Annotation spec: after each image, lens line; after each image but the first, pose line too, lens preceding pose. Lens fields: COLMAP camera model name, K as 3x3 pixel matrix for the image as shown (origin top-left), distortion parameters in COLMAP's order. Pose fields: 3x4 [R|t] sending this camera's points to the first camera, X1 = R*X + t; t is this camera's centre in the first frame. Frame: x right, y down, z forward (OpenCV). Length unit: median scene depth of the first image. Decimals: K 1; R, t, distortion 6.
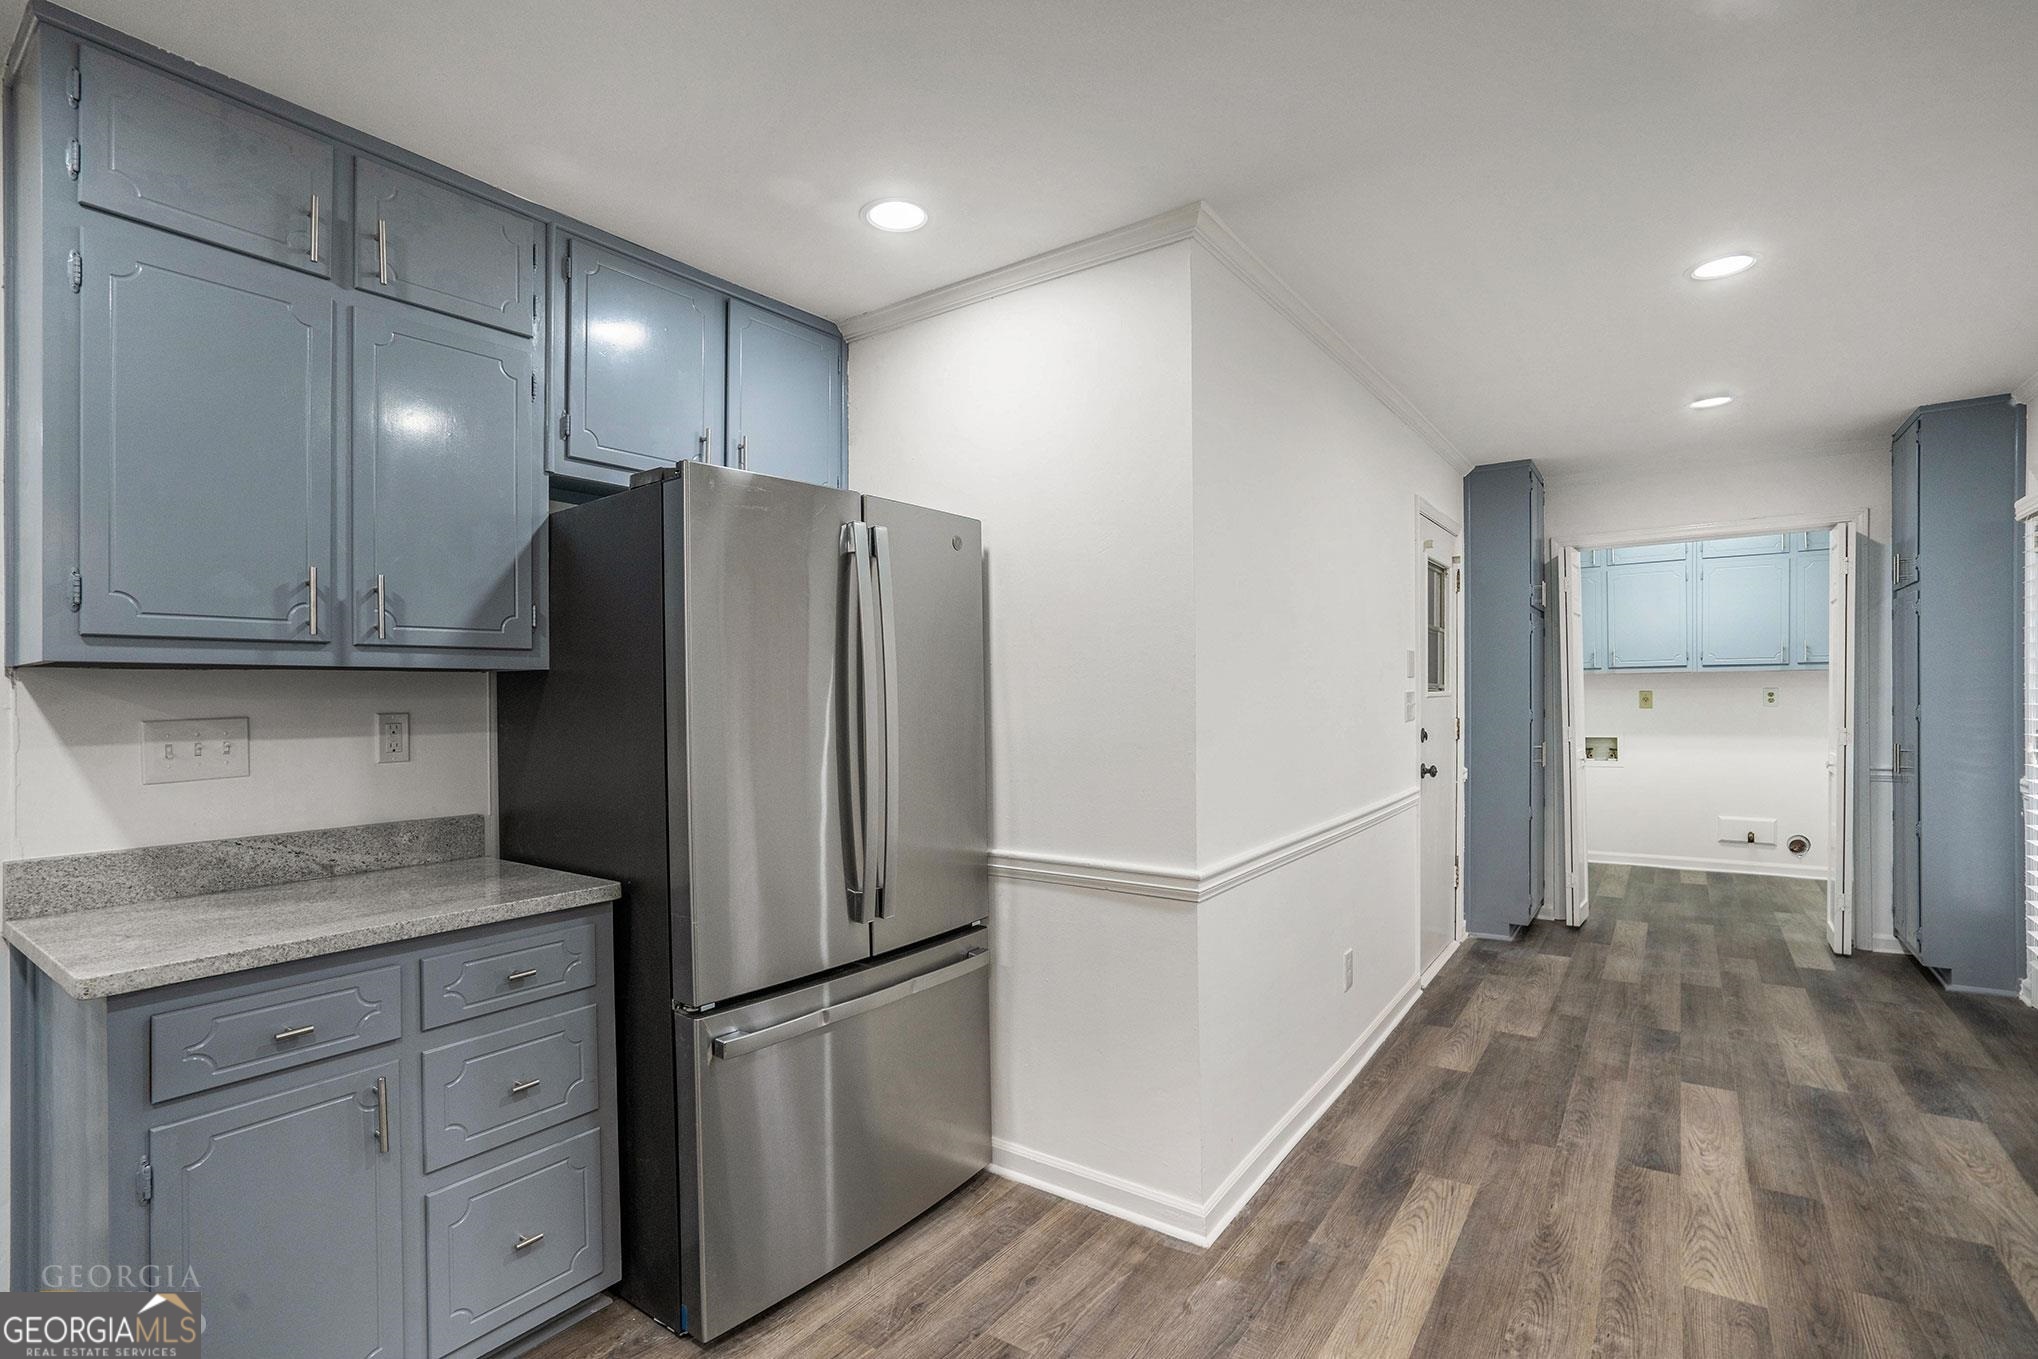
lens RADIAL K [[941.5, 0, 1019.0], [0, 941.5, 679.5], [0, 0, 1]] dist [-0.054304, 0.020716]
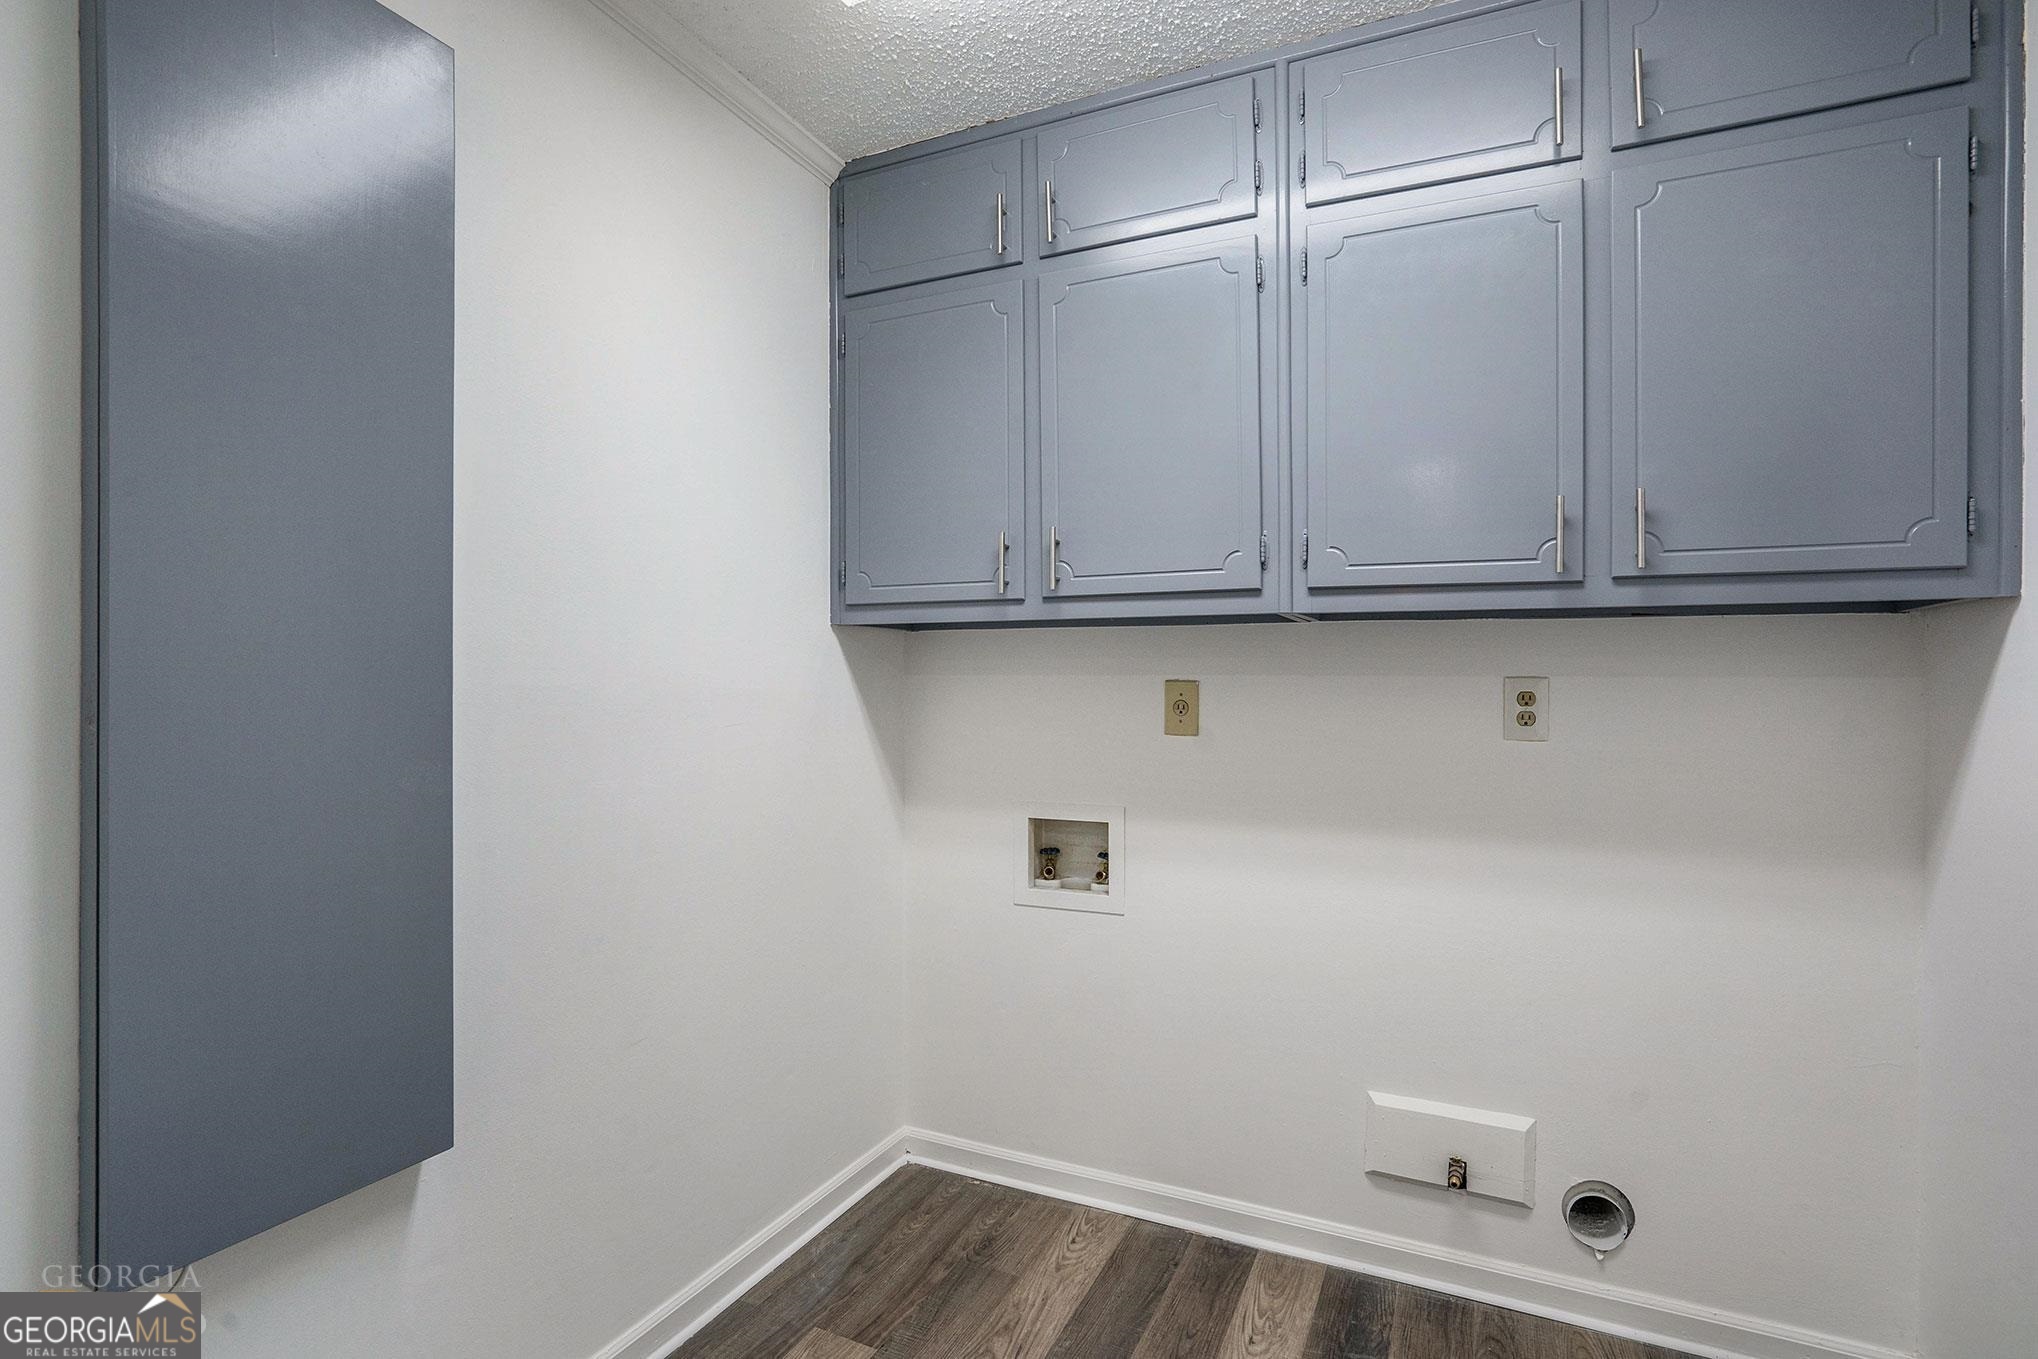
lens RADIAL K [[960.9, 0, 1019.0], [0, 960.9, 679.5], [0, 0, 1]] dist [-0.067401, 0.000077]
pose [[0.986957, 0.006821, 0.160837, 0.596657], [-0.009704, 0.999806, 0.017151, 0.007603], [-0.160689, -0.018488, 0.986832, 0.713978]]
